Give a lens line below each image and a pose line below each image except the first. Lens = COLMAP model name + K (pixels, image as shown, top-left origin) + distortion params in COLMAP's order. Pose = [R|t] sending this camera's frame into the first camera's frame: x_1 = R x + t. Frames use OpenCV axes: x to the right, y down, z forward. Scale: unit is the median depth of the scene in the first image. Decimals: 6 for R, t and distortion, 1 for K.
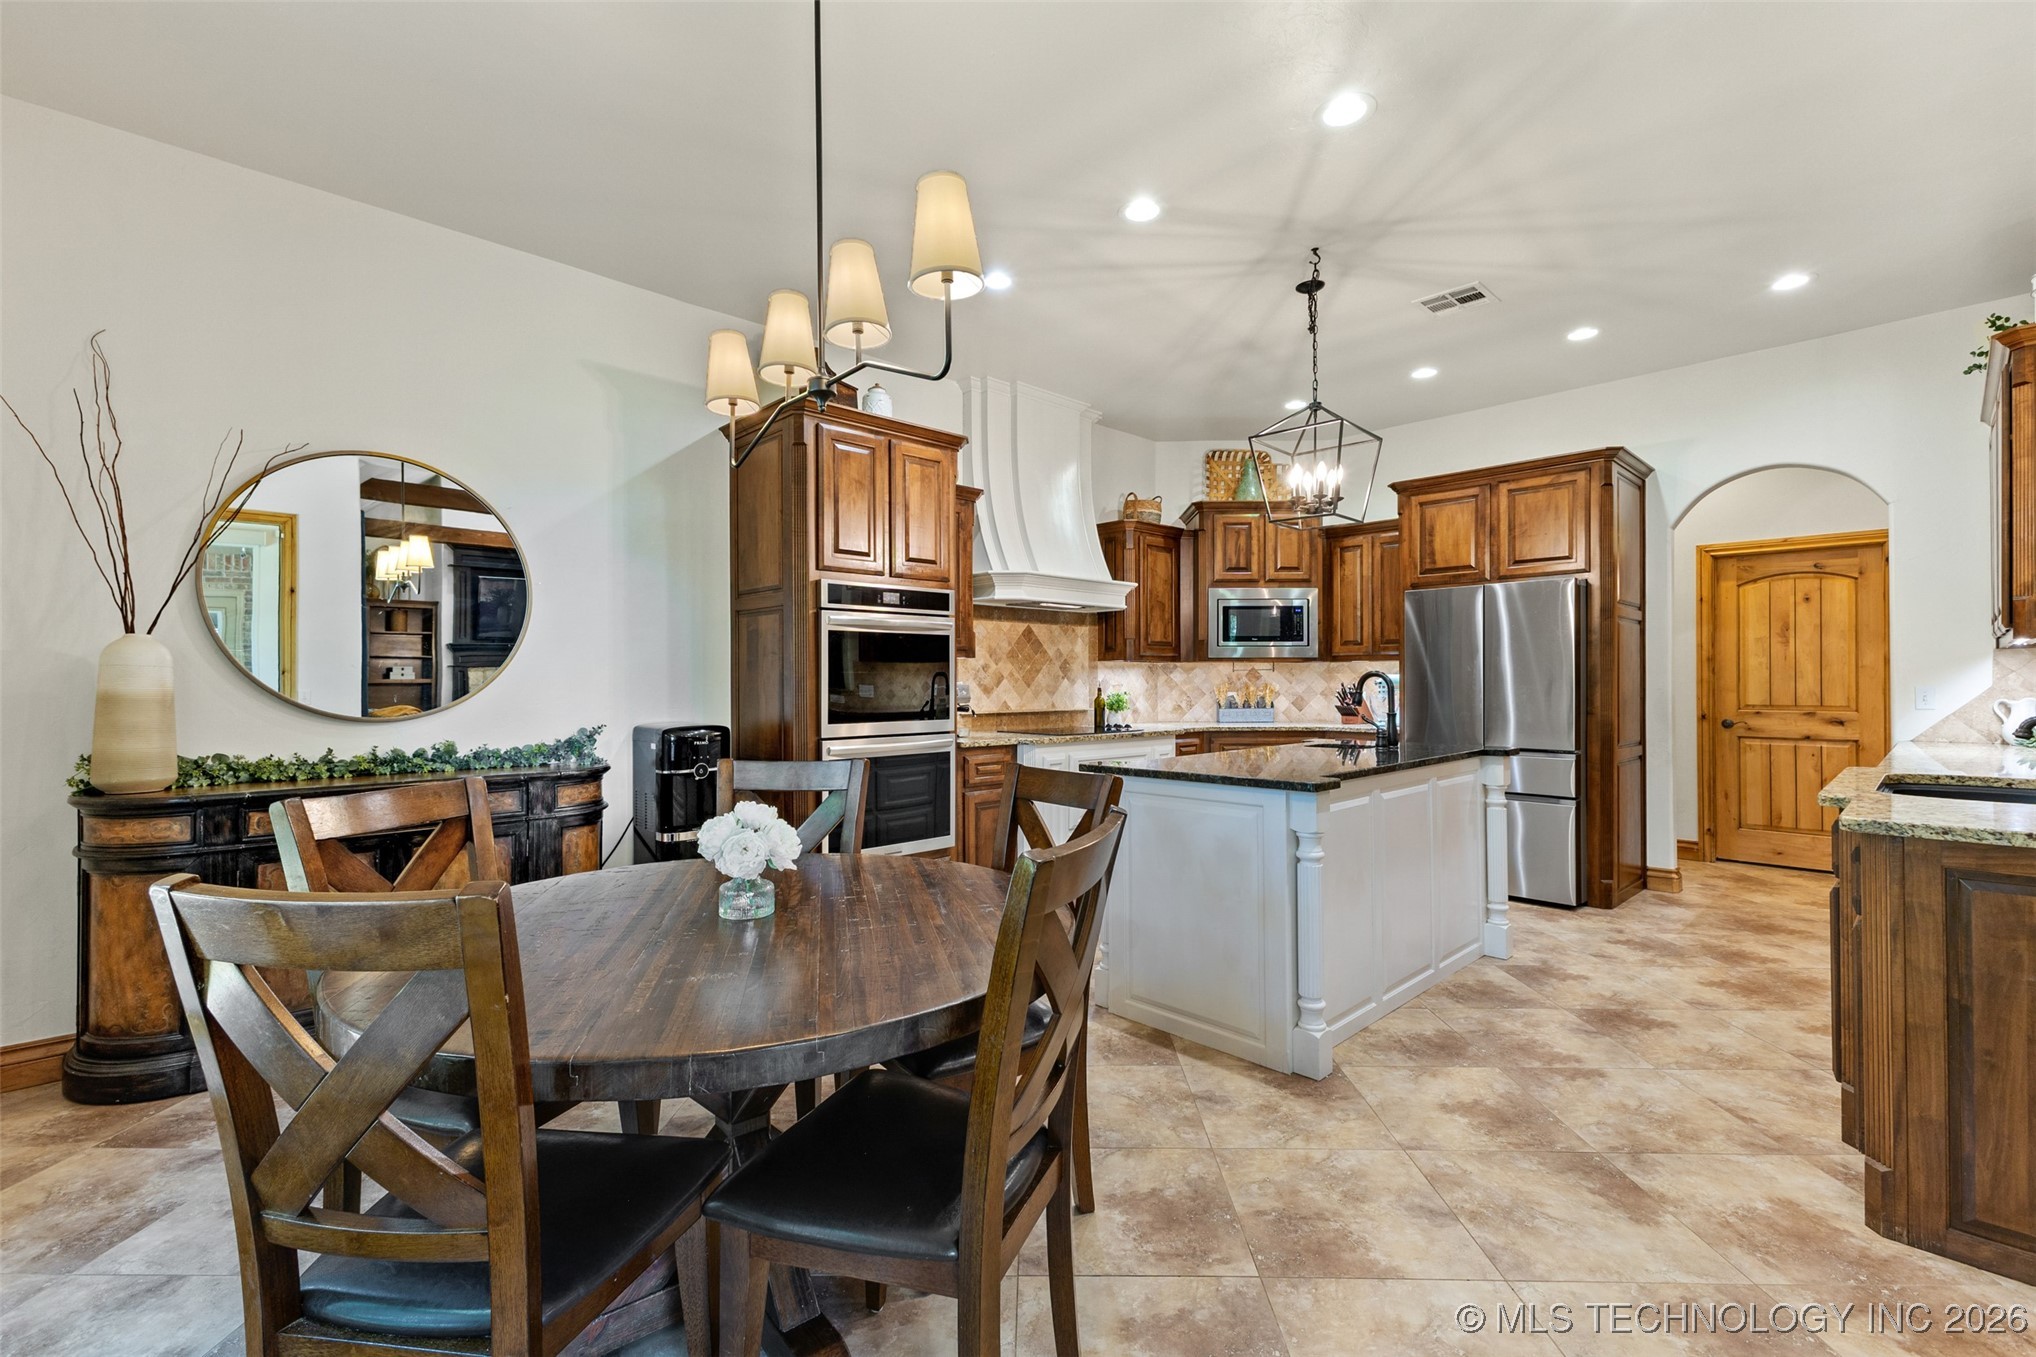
lens RADIAL K [[888.5, 0, 1015.2], [0, 888.5, 675.9], [0, 0, 1]] dist [0.021459, -0.006345]
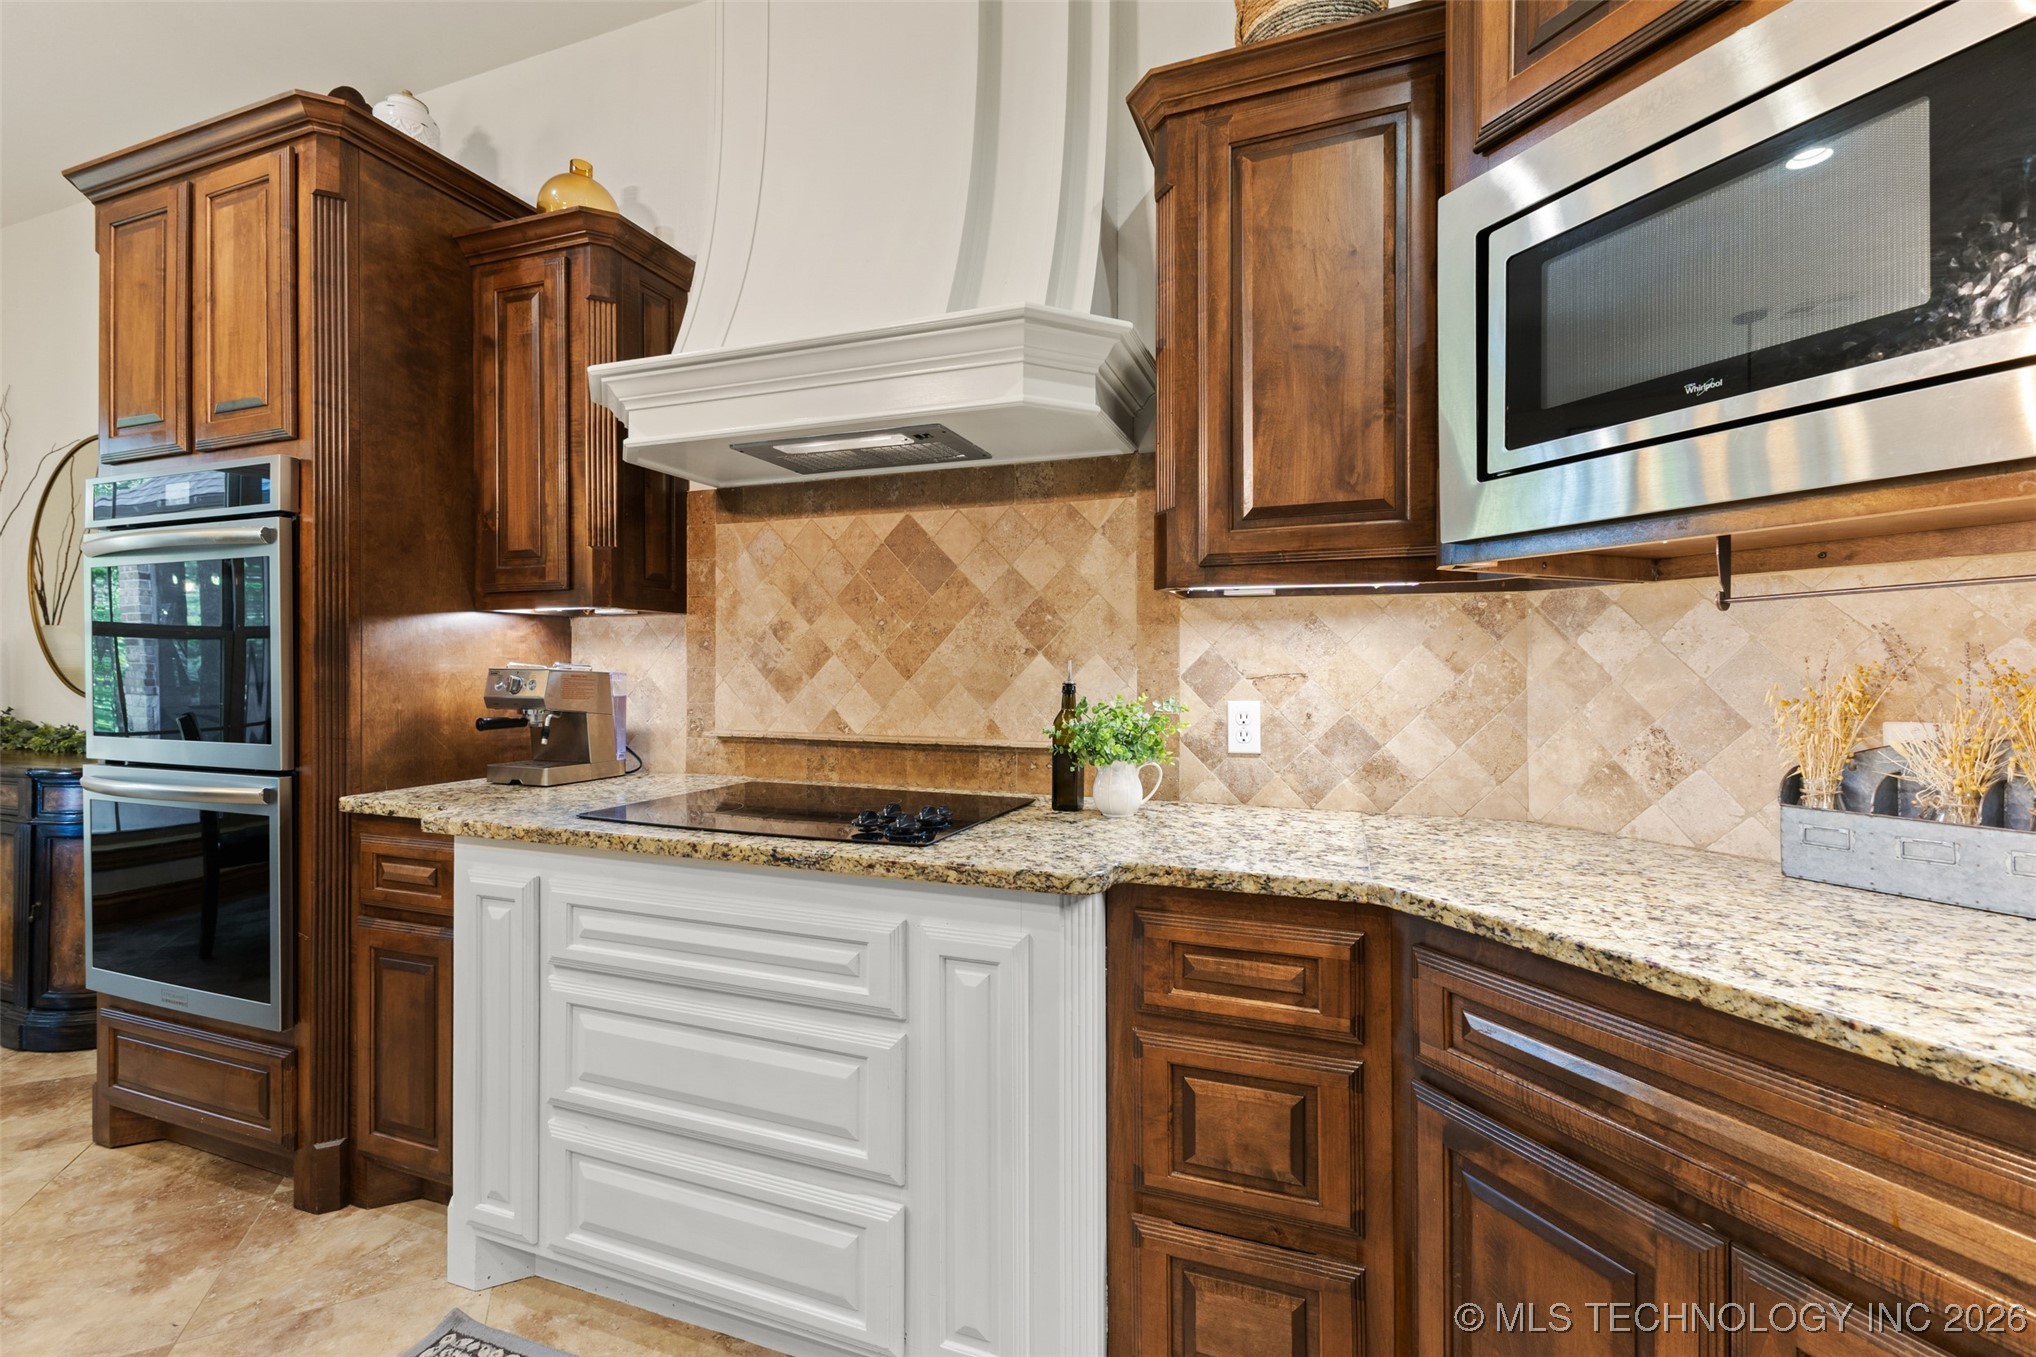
lens RADIAL K [[888.5, 0, 1019.3], [0, 888.5, 674.4], [0, 0, 1]] dist [0.021459, -0.006345]
pose [[0.456917, 0.001827, -0.889508, 0.375658], [-0.003144, 0.999995, 0.000439, 0.010846], [0.889504, 0.002596, 0.456920, 0.861292]]
